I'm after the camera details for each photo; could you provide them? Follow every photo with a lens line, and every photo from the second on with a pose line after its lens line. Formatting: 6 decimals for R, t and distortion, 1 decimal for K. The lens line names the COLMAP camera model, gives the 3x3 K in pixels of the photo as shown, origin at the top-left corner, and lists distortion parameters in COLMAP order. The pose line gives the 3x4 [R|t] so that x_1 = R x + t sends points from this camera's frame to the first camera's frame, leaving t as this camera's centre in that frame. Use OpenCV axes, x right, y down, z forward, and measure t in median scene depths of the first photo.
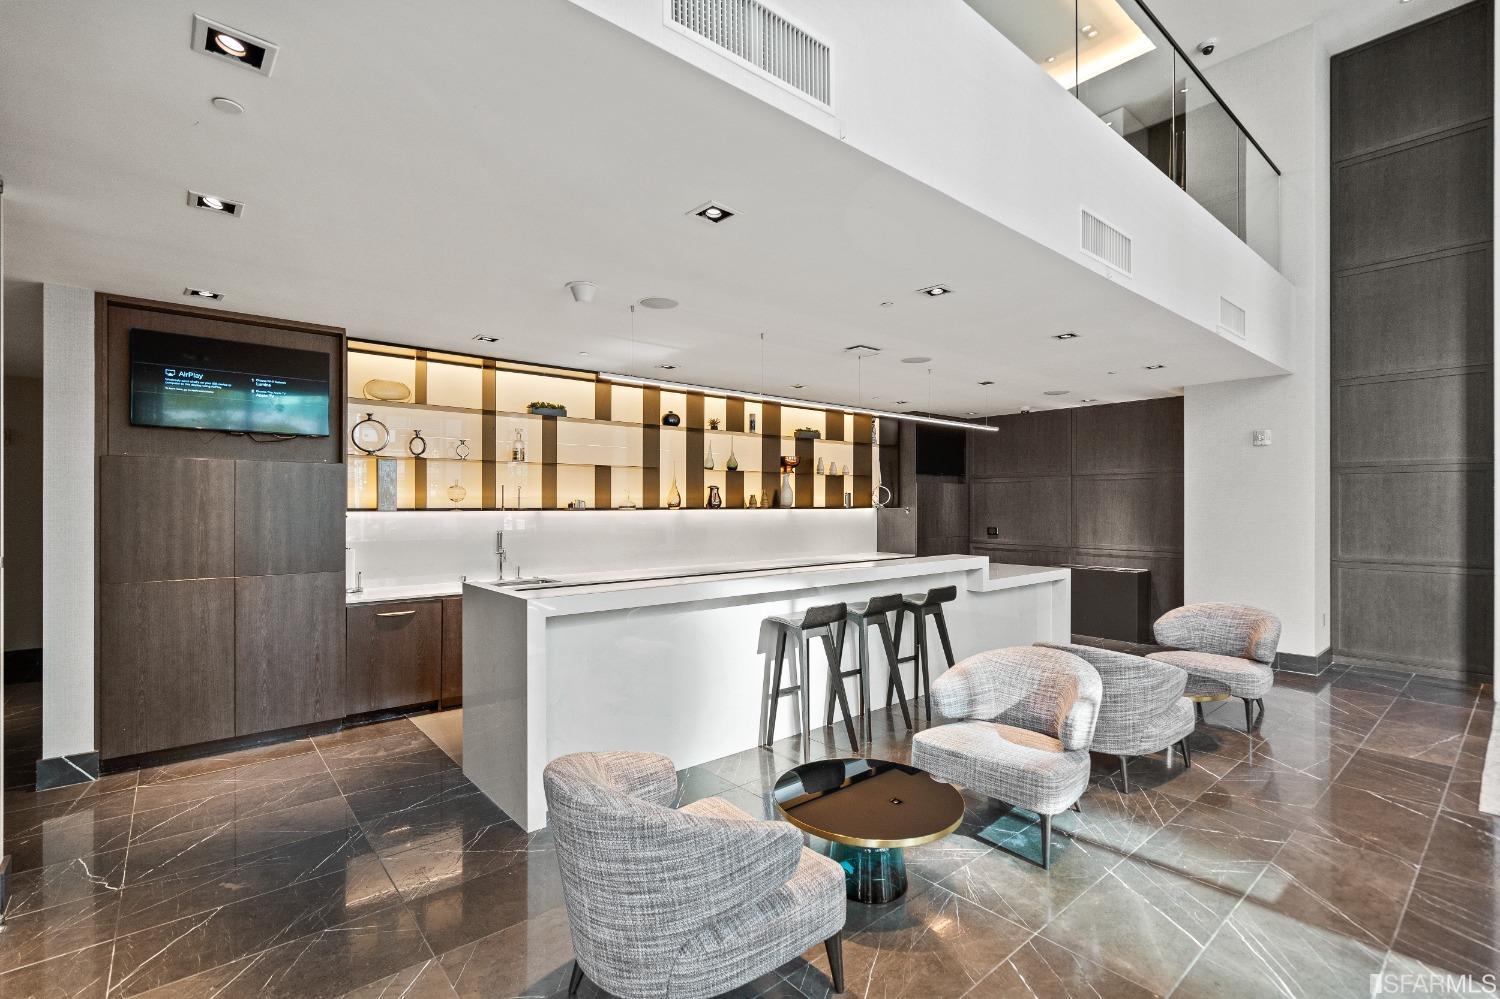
lens RADIAL K [[687.1, 0, 750.0], [0, 687.1, 499.5], [0, 0, 1]] dist [-0.001665, -0.000343]
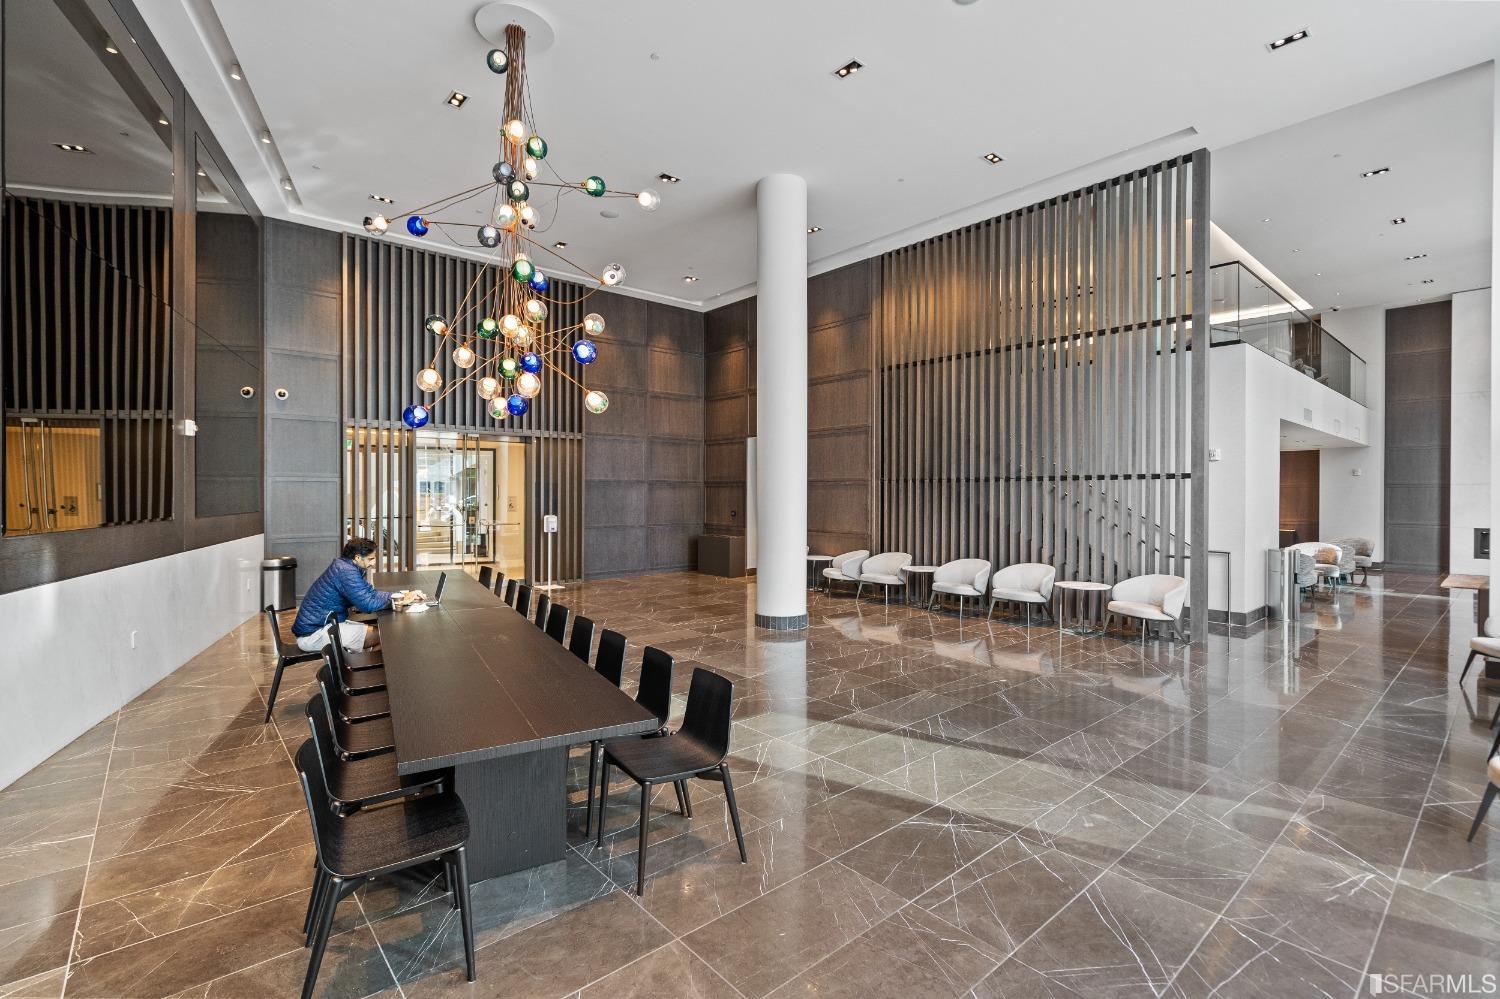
lens RADIAL K [[687.1, 0, 750.0], [0, 687.1, 499.5], [0, 0, 1]] dist [-0.001665, -0.000343]
pose [[0.999999, 0.000983, 0.000294, -1.385810], [-0.000984, 0.999991, 0.004147, -0.002835], [-0.000290, -0.004148, 0.999991, -1.408202]]
